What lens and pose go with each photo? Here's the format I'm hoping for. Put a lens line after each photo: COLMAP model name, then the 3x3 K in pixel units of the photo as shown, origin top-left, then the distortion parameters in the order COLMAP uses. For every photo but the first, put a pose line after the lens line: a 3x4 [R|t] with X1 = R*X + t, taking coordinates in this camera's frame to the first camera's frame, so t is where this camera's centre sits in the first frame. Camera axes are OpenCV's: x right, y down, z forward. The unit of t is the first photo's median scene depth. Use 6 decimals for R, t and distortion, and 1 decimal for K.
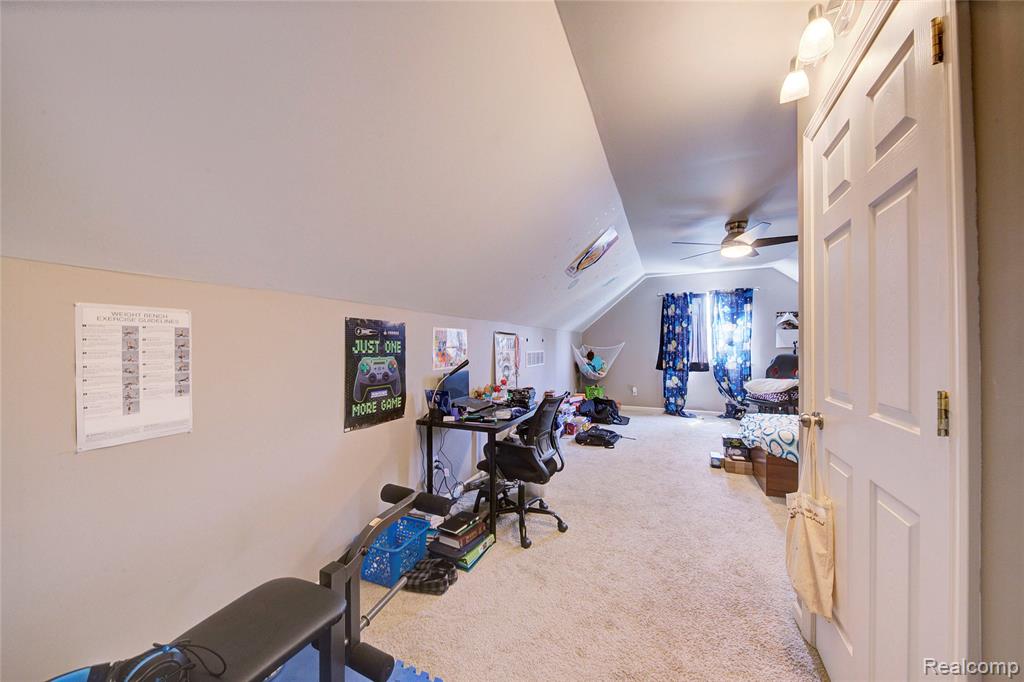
lens RADIAL K [[355.8, 0, 512.7], [0, 355.8, 346.9], [0, 0, 1]] dist [0.019021, -0.008257]
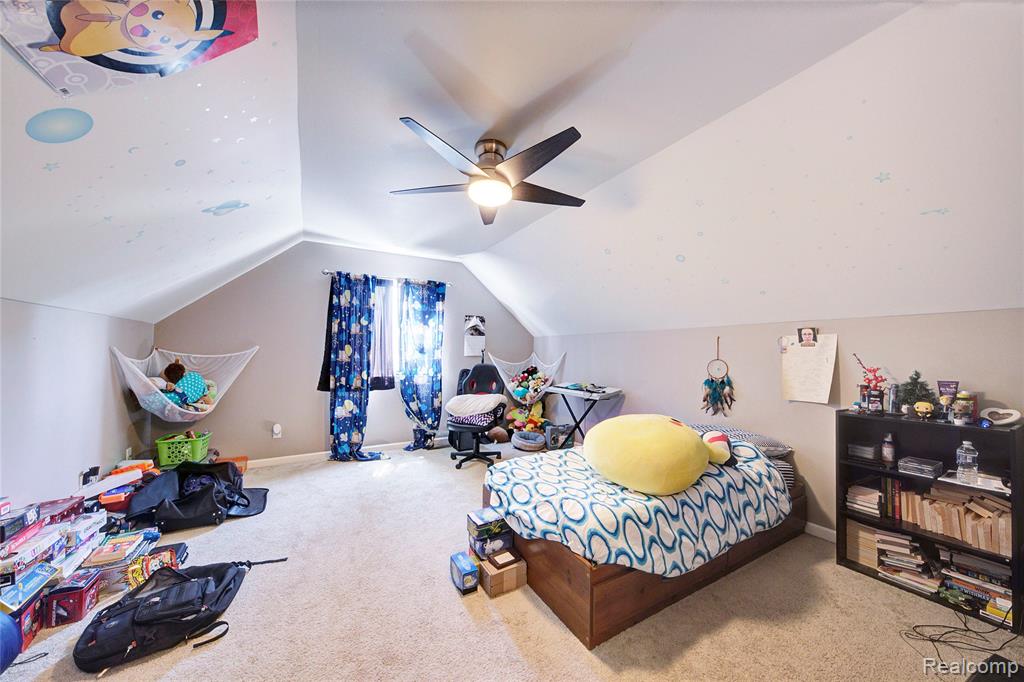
lens RADIAL K [[355.8, 0, 512.7], [0, 355.8, 346.9], [0, 0, 1]] dist [0.019021, -0.008257]
pose [[0.596330, 0.023164, 0.802405, 0.109302], [-0.006819, 0.999694, -0.023792, -0.000610], [-0.802710, 0.008717, 0.596306, 0.377965]]
